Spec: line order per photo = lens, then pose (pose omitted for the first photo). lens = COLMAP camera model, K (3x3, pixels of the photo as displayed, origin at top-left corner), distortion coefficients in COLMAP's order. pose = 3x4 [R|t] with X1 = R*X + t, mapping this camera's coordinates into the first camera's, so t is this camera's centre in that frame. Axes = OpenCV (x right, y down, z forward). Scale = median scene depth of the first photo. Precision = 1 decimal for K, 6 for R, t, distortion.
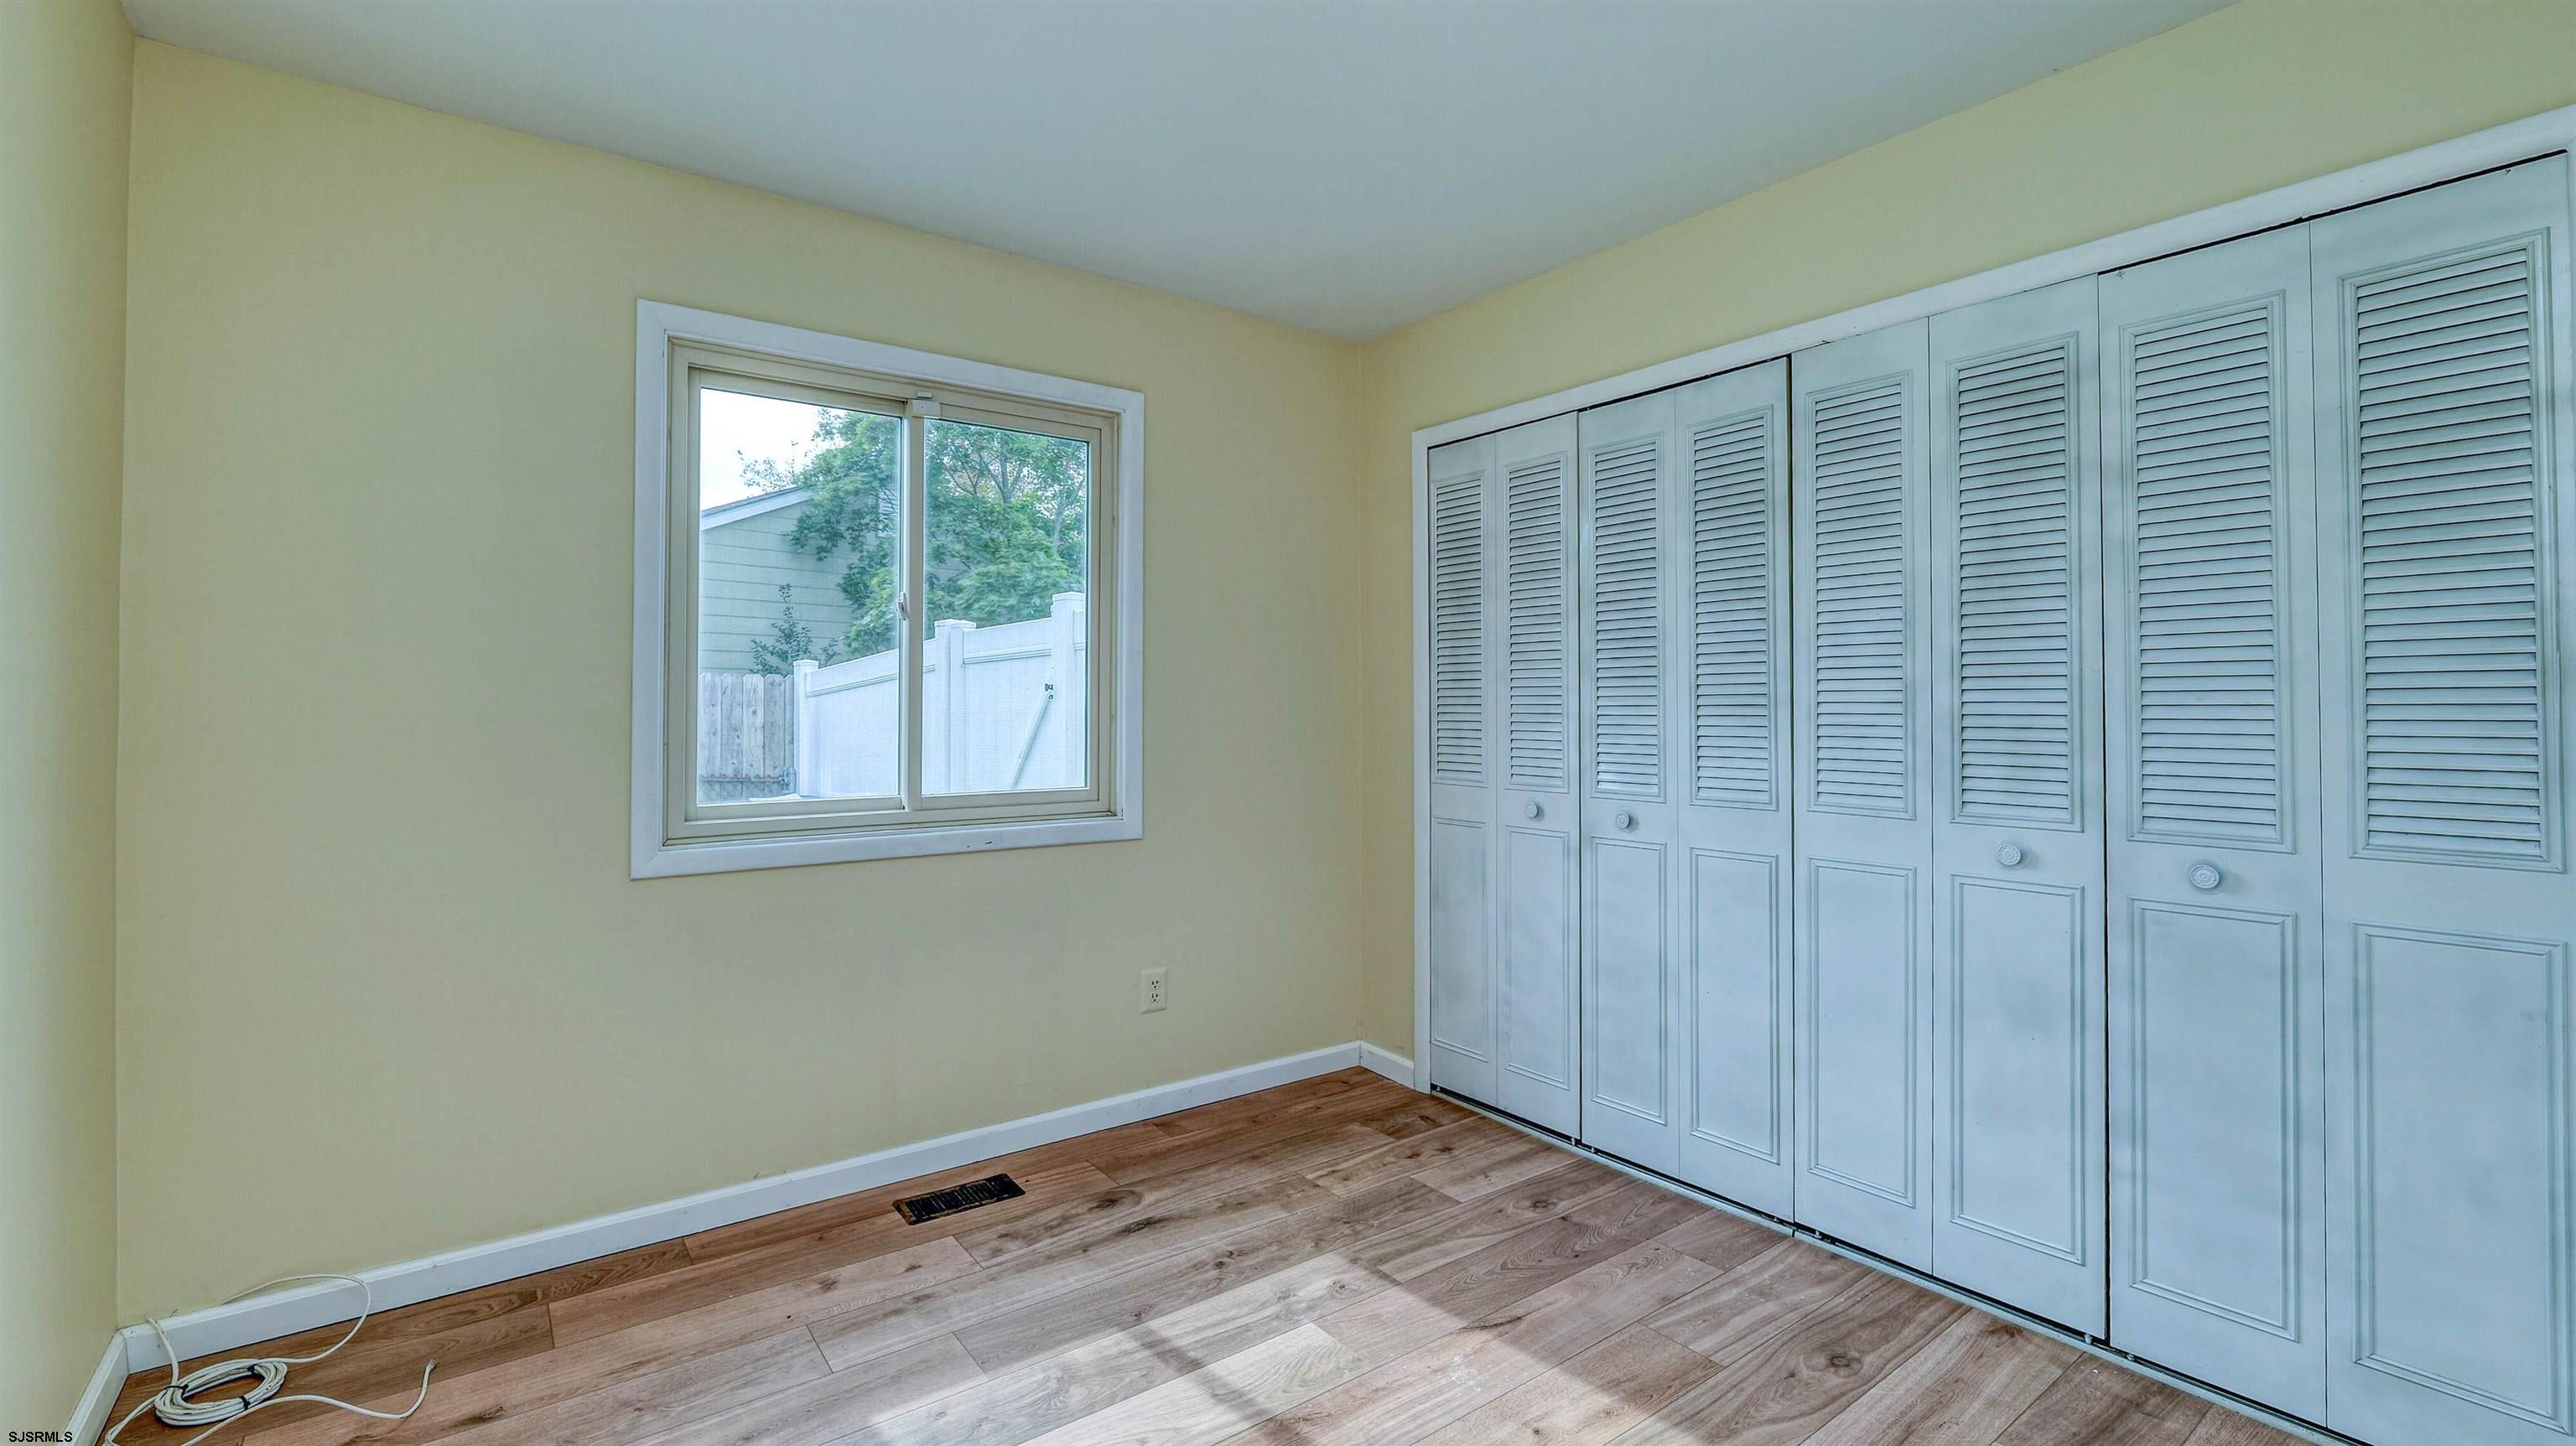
lens RADIAL K [[1125.2, 0, 1280.6], [0, 1125.2, 692.3], [0, 0, 1]] dist [0.000429, 0.000042]
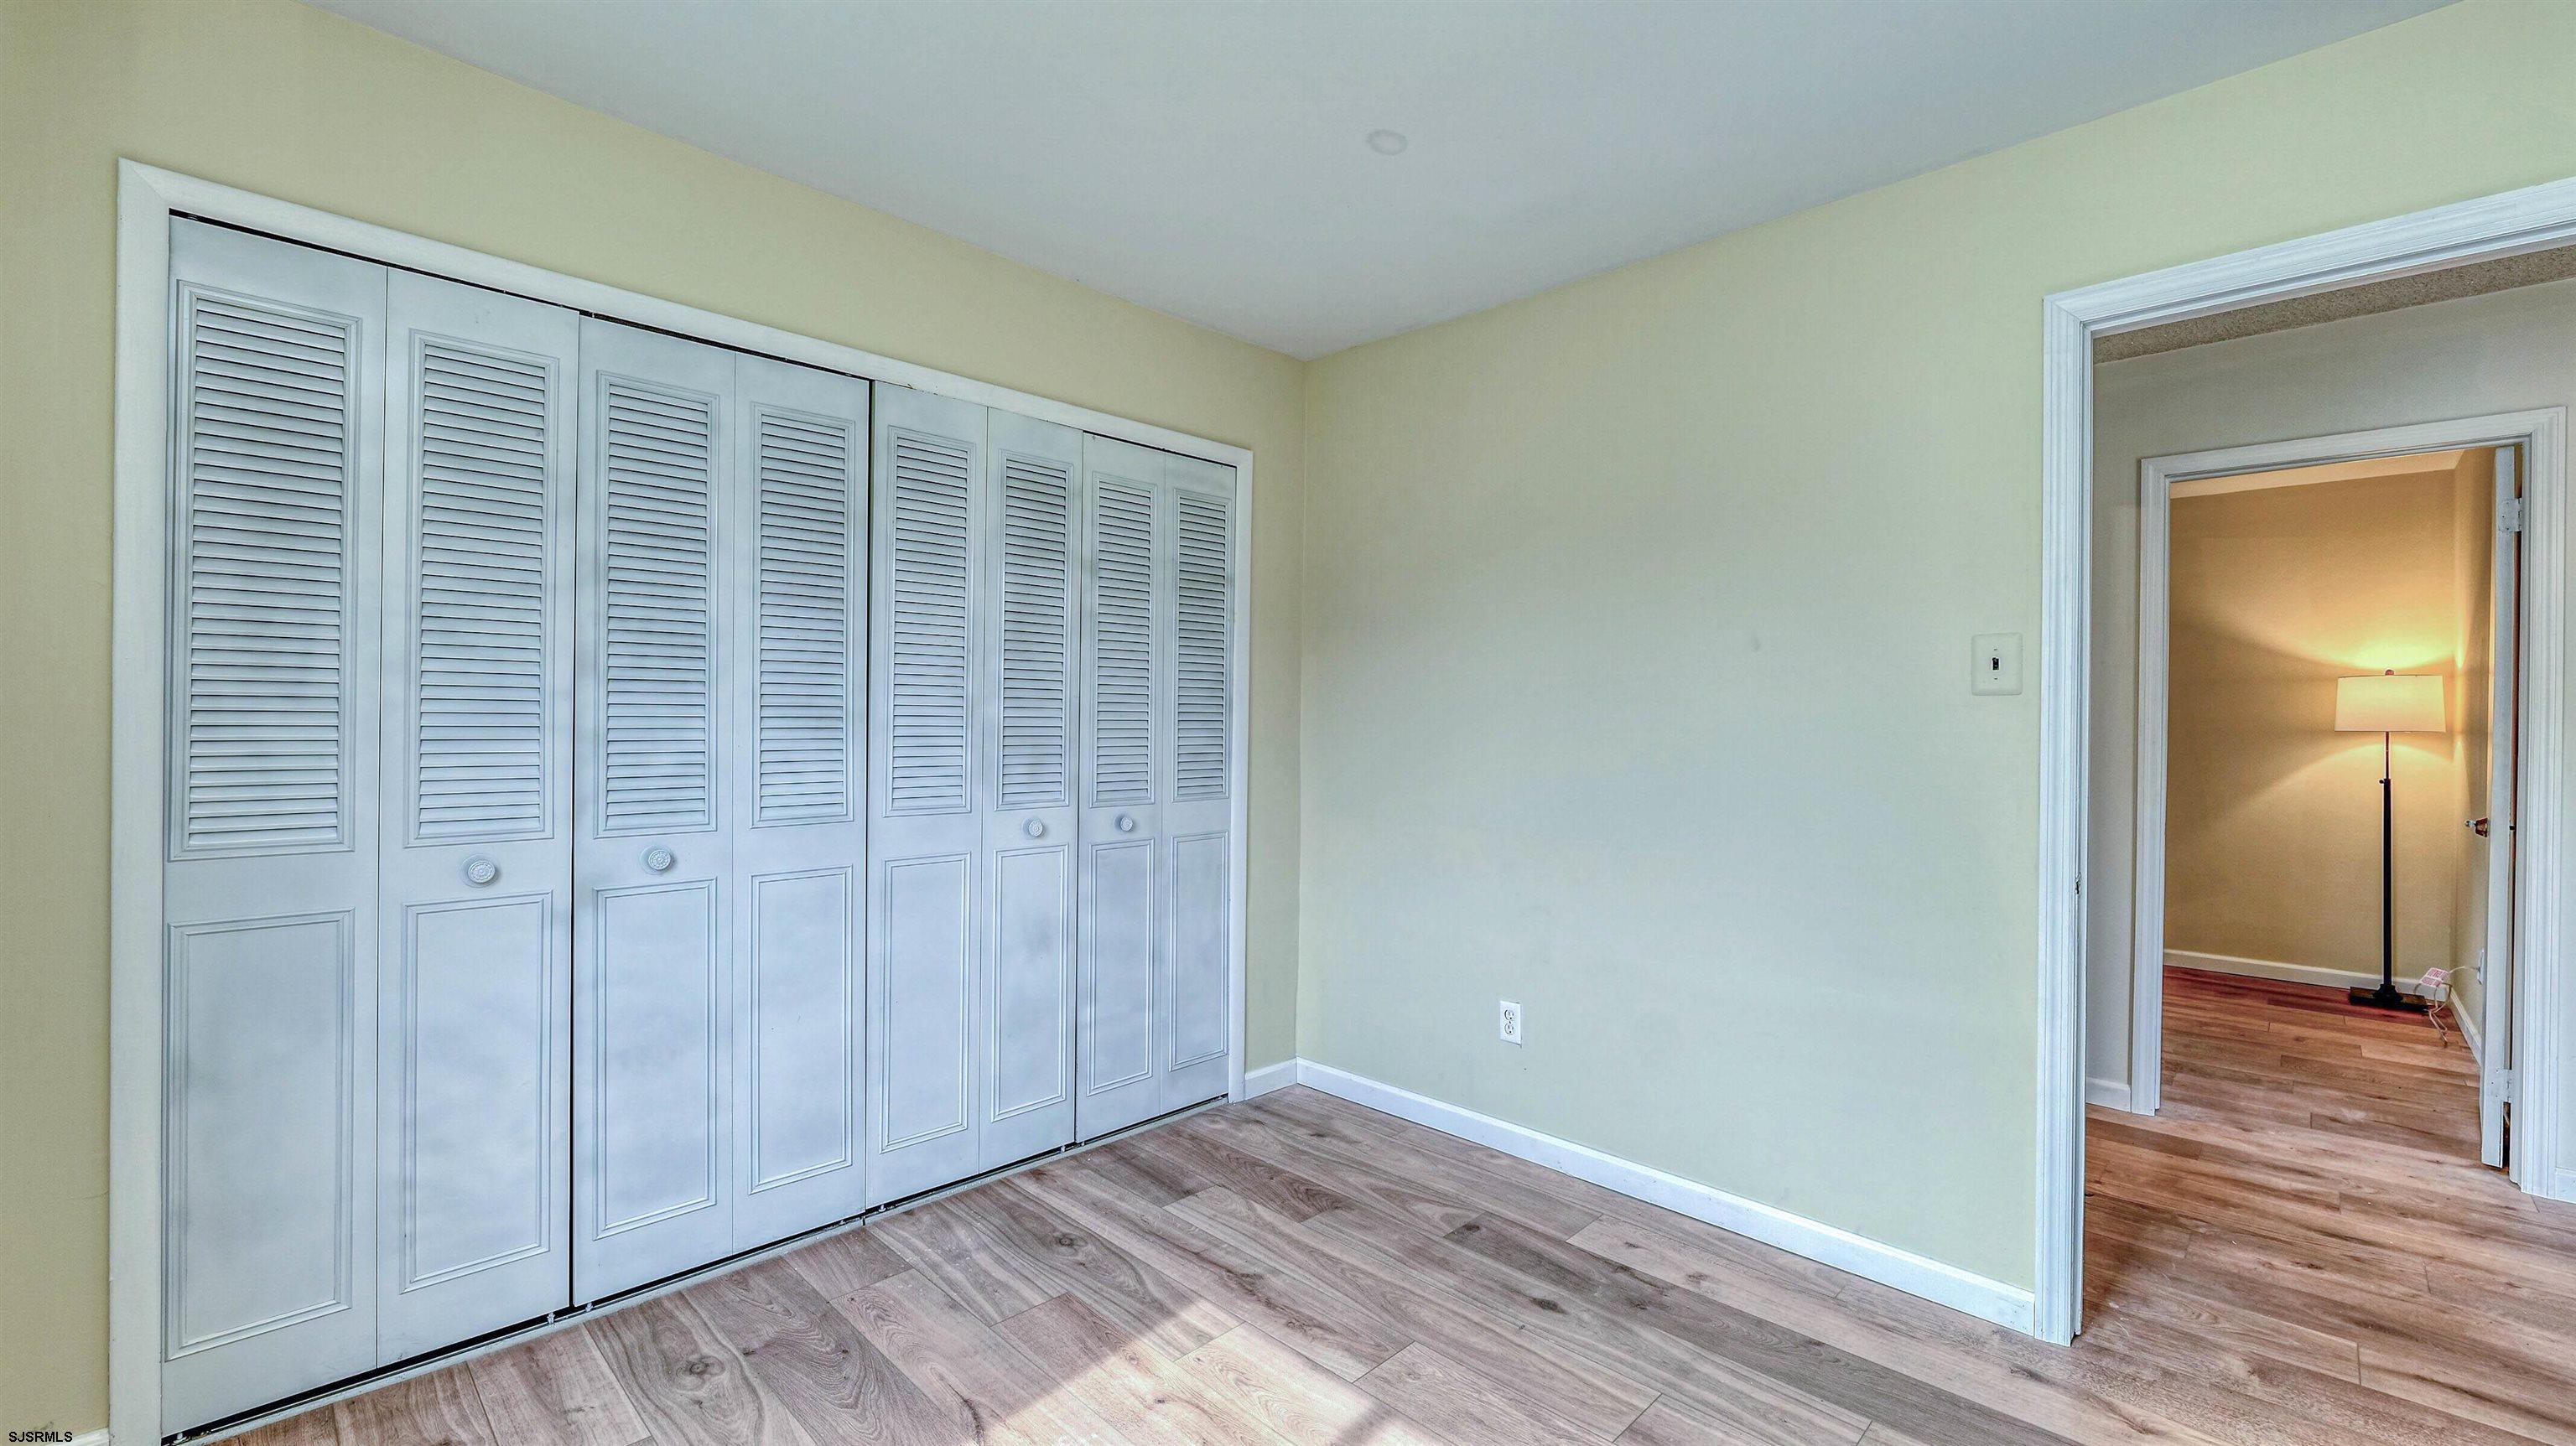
lens RADIAL K [[1044.6, 0, 1276.1], [0, 1044.6, 720.8], [0, 0, 1]] dist [-0.001075, 0.000221]
pose [[-0.139176, -0.000615, 0.990267, -0.562178], [-0.020270, 0.999792, -0.002228, 0.009063], [-0.990060, -0.020383, -0.139160, 0.767396]]
